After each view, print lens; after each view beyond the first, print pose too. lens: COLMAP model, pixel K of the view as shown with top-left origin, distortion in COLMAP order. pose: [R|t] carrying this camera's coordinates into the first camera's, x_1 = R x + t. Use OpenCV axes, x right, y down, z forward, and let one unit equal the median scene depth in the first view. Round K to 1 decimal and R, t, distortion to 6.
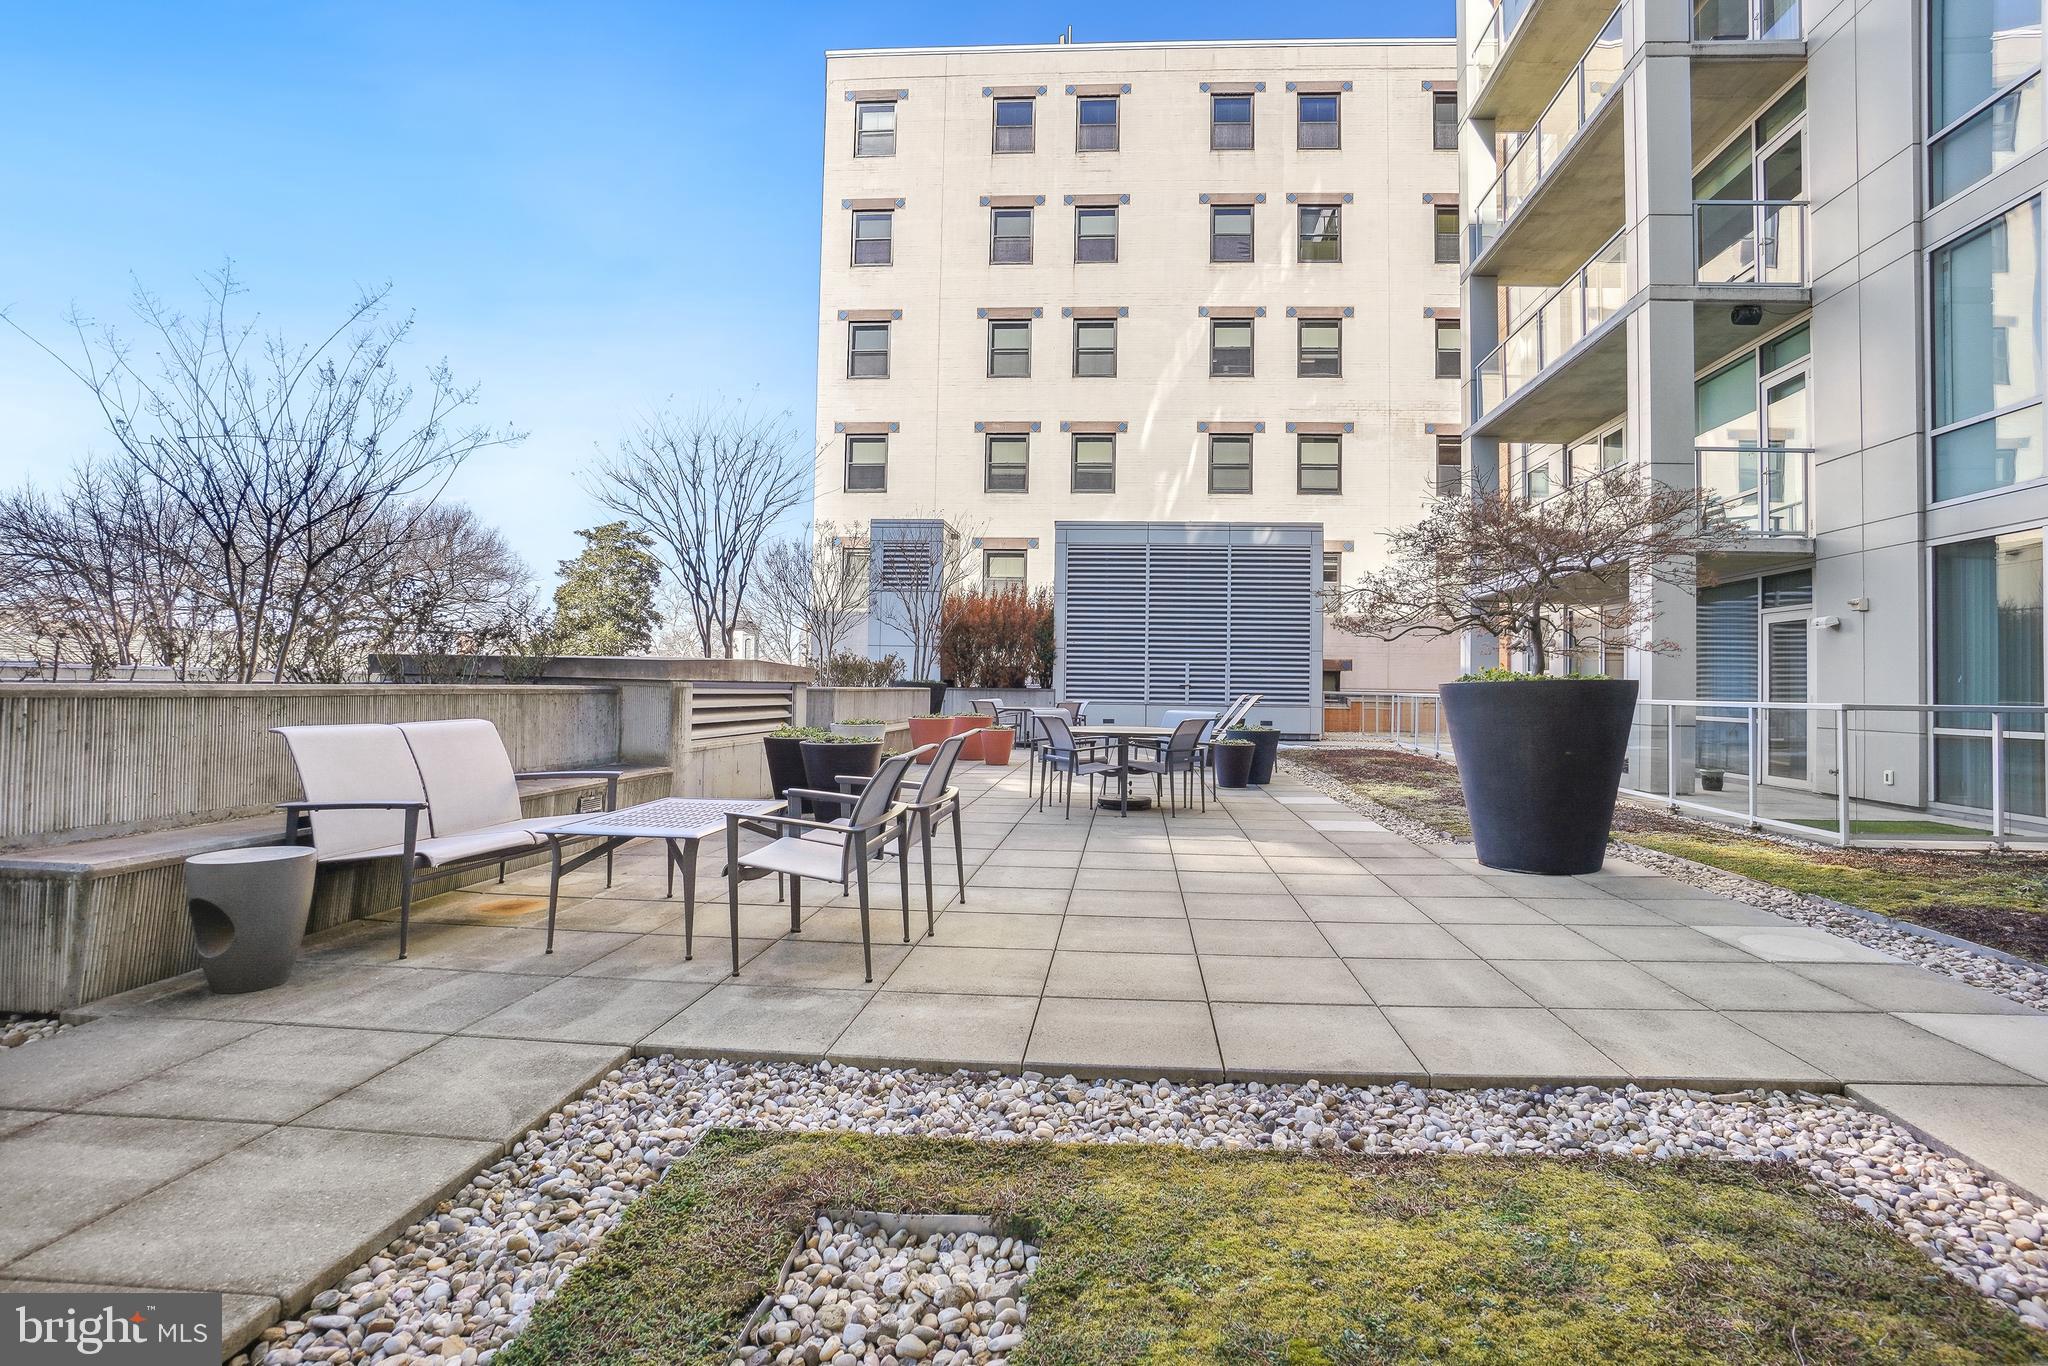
lens RADIAL K [[945.2, 0, 1079.8], [0, 945.2, 671.5], [0, 0, 1]] dist [-0.070392, 0.023051]
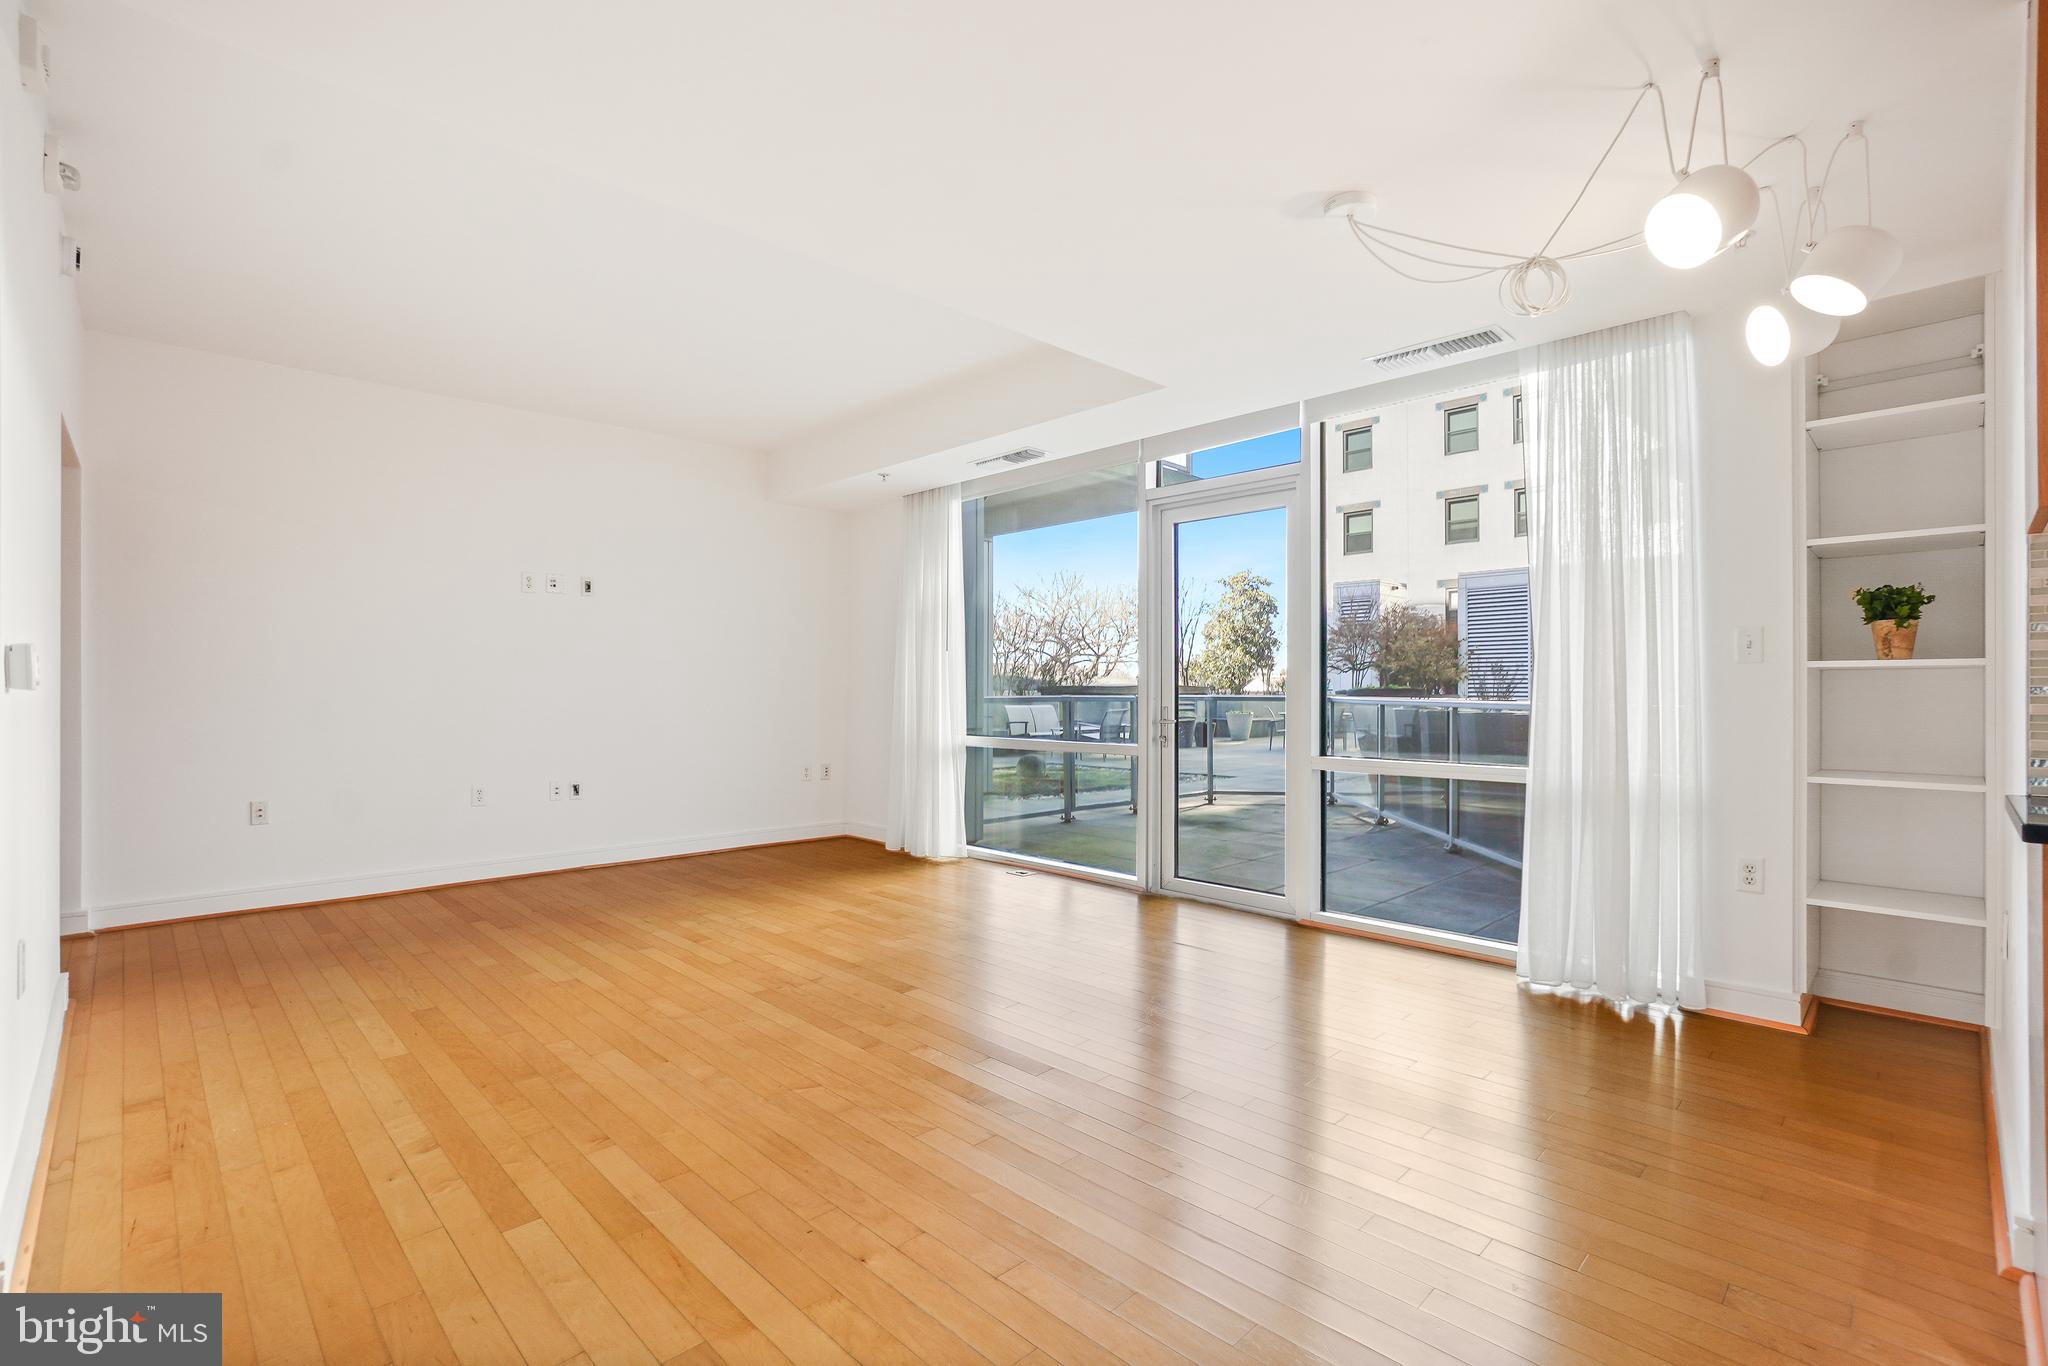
lens RADIAL K [[925.7, 0, 1029.7], [0, 925.7, 690.7], [0, 0, 1]] dist [-0.049312, 0.023112]
pose [[0.730576, -0.013180, -0.682704, 0.342011], [0.020000, 0.999798, 0.002101, -0.001951], [0.682539, -0.015189, 0.730692, -0.323158]]
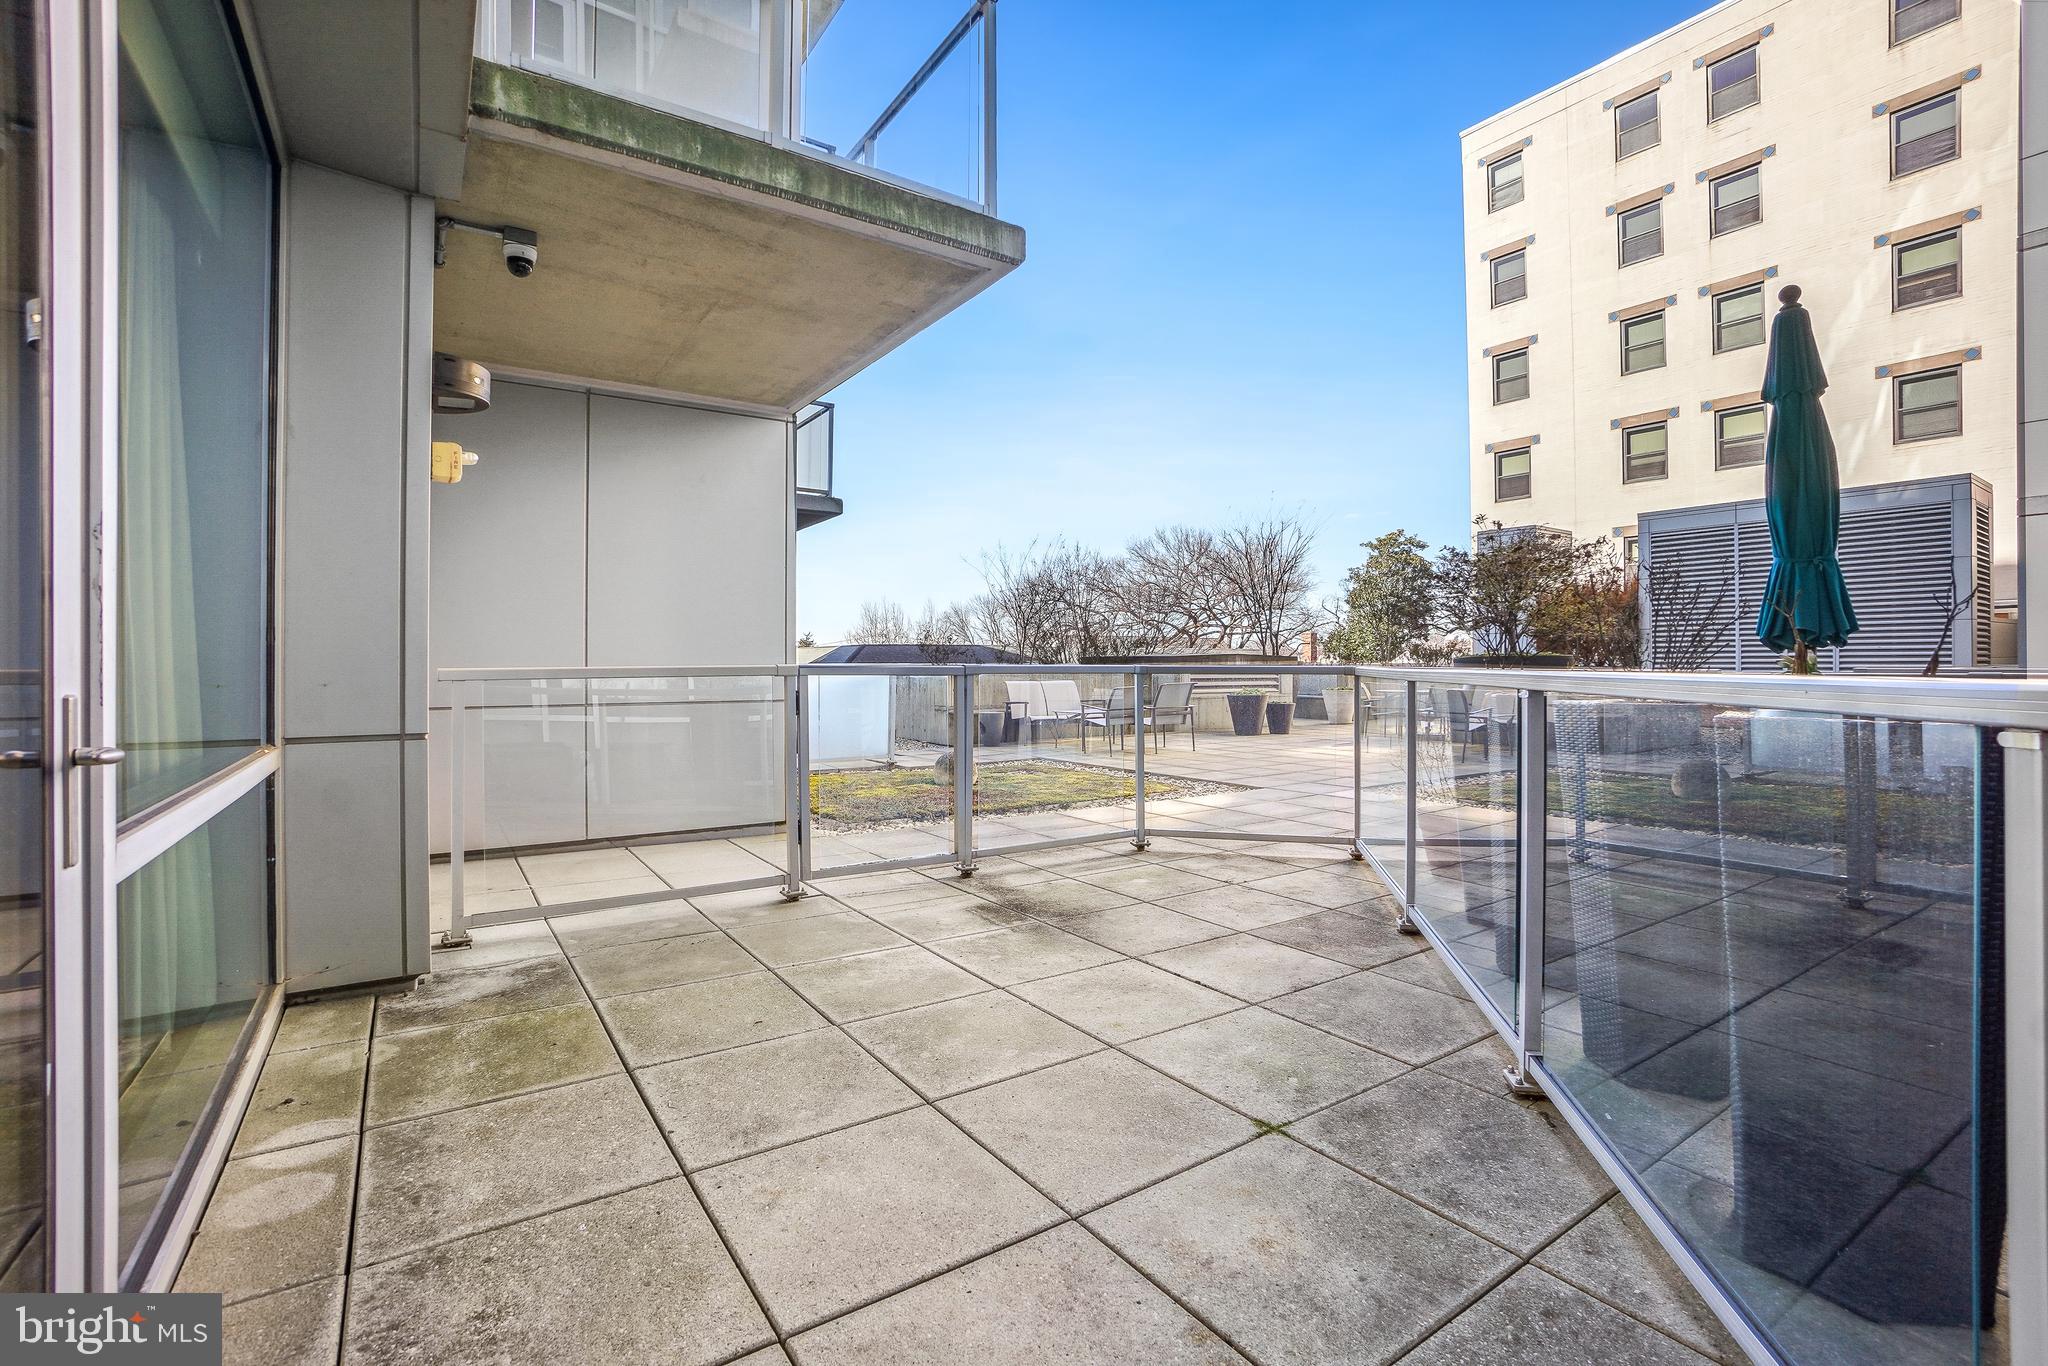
lens RADIAL K [[917.0, 0, 1022.7], [0, 917.0, 672.3], [0, 0, 1]] dist [-0.050871, 0.010529]
pose [[0.597857, -0.010111, -0.801539, 0.305514], [0.023954, 0.999699, 0.005256, 0.002069], [0.801245, -0.022343, 0.597919, -0.161500]]
